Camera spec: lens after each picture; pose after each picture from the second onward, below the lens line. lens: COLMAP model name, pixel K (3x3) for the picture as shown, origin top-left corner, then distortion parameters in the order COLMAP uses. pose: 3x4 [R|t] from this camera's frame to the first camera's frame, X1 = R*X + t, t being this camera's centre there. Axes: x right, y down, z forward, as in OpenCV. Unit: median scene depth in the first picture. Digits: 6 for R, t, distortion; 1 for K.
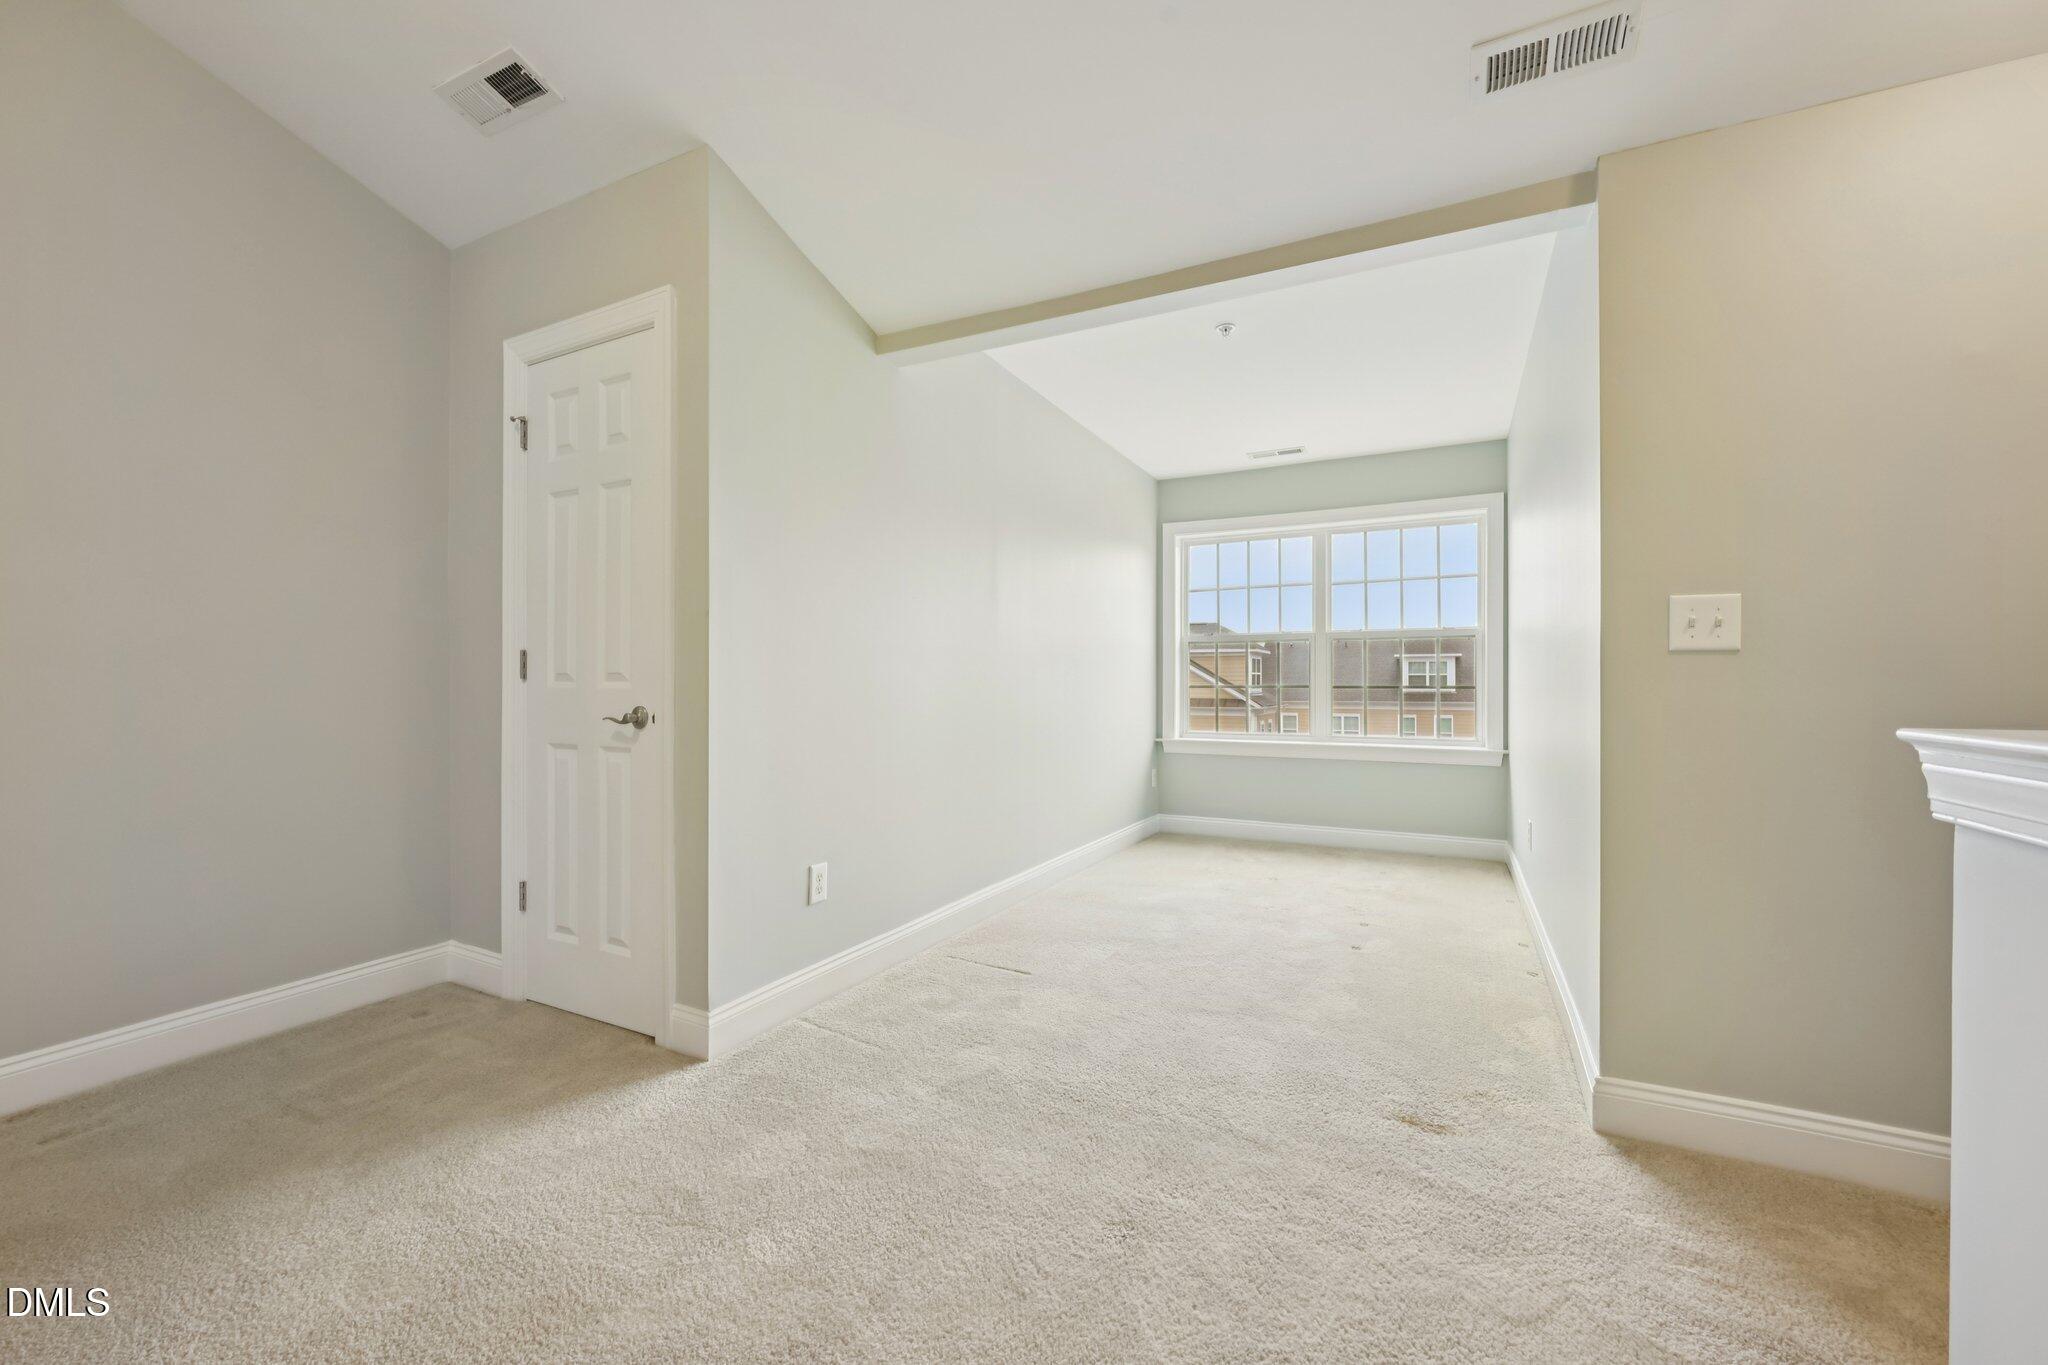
lens RADIAL K [[815.2, 0, 1024.7], [0, 815.2, 683.6], [0, 0, 1]] dist [-0.002517, -0.000012]
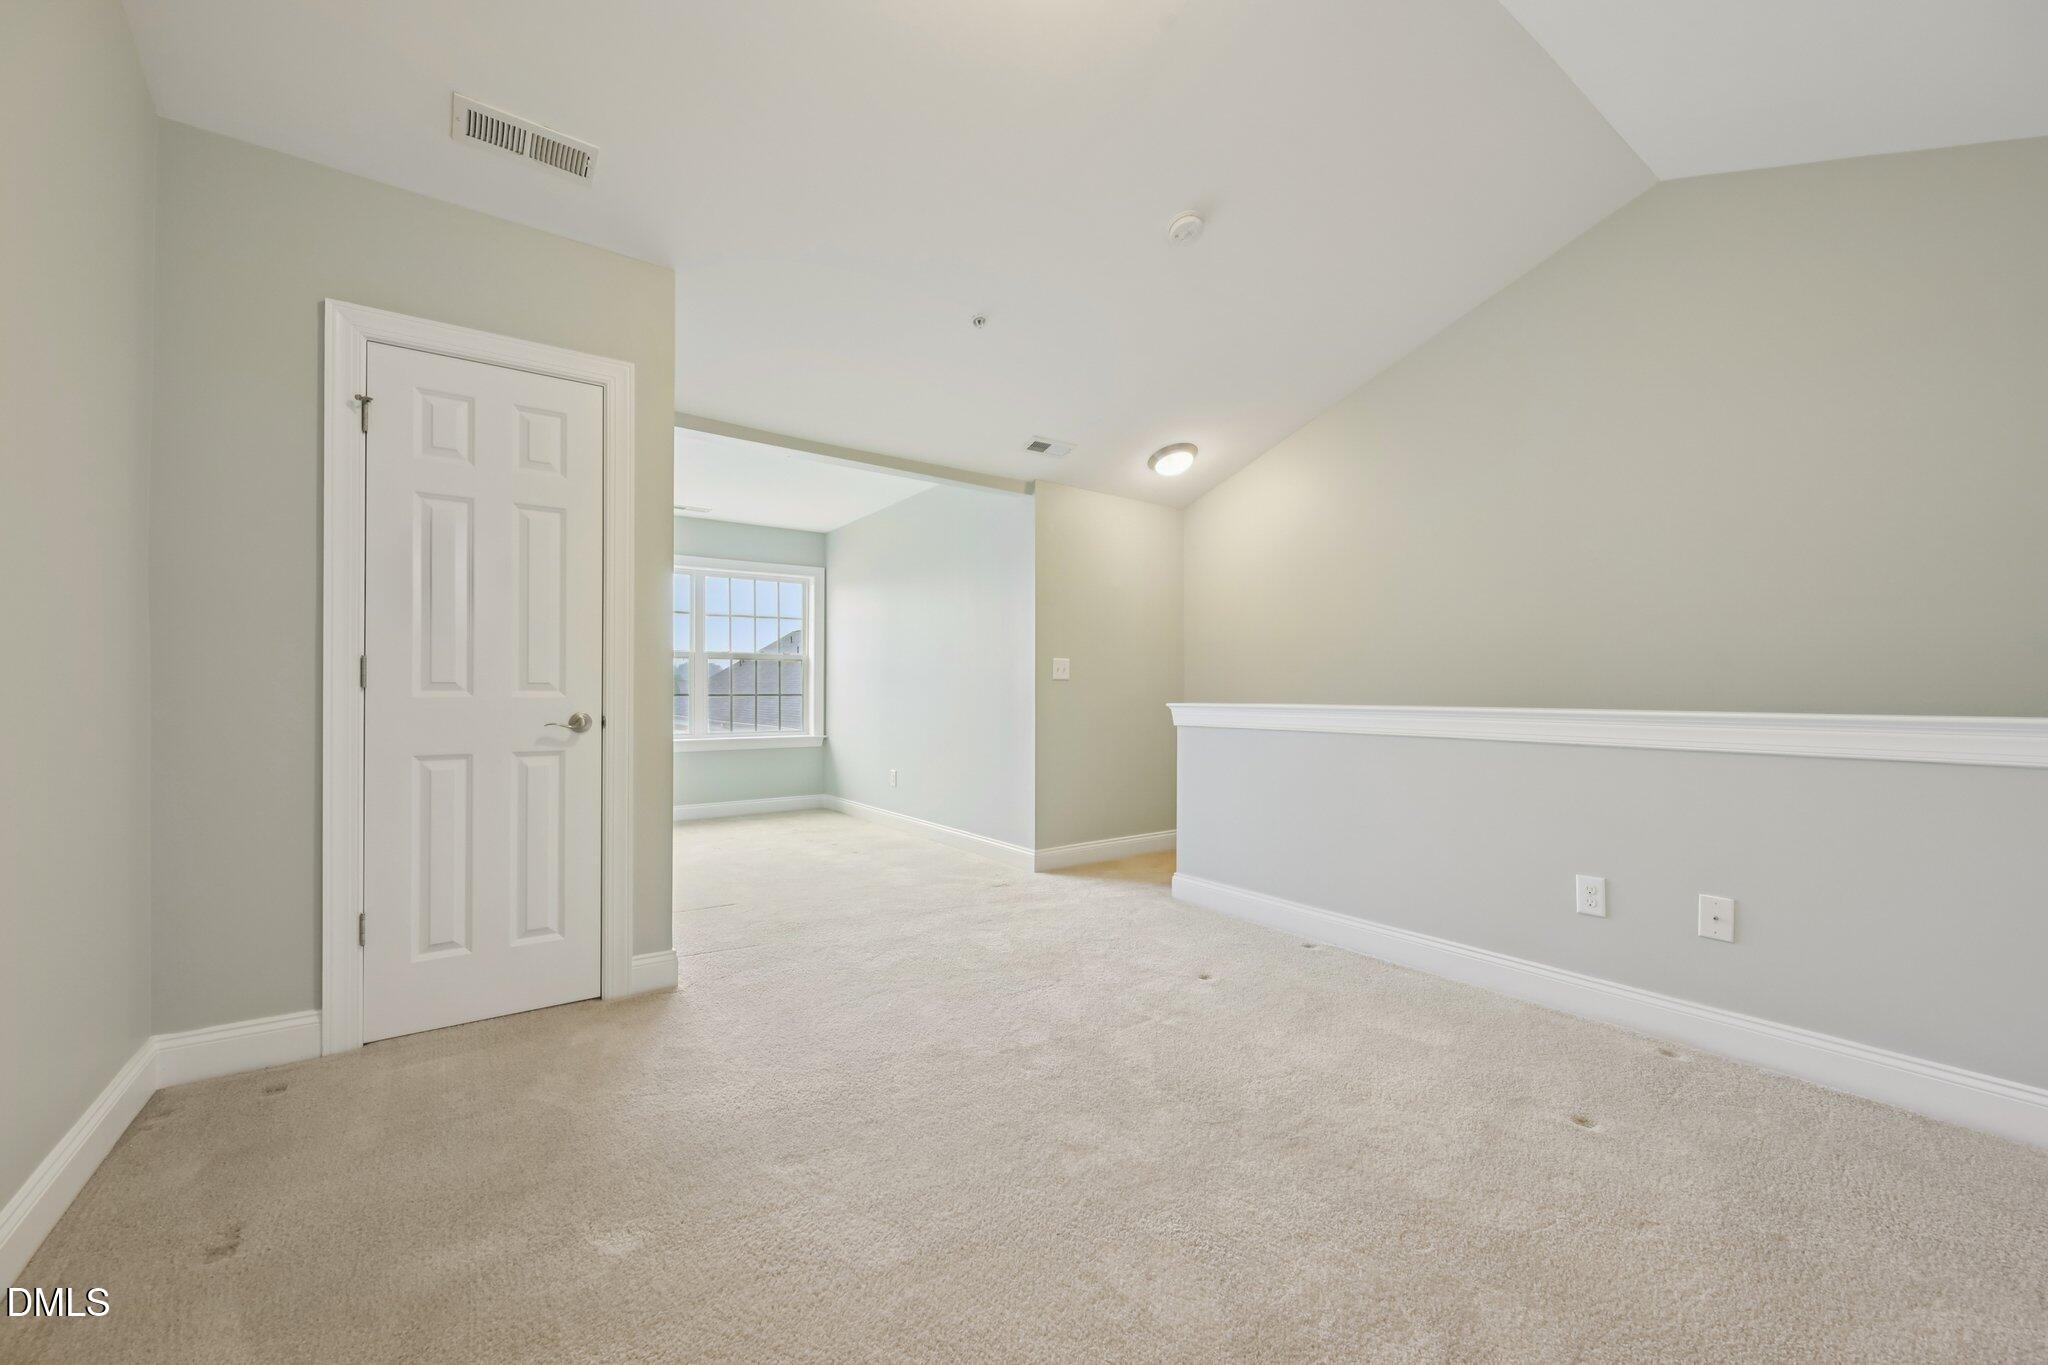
lens RADIAL K [[815.2, 0, 1033.0], [0, 815.2, 690.6], [0, 0, 1]] dist [-0.002517, -0.000012]
pose [[0.440095, 0.001221, 0.897950, -1.149764], [0.000552, 0.999999, -0.001630, -0.000180], [-0.897951, 0.001213, 0.440094, -0.062304]]
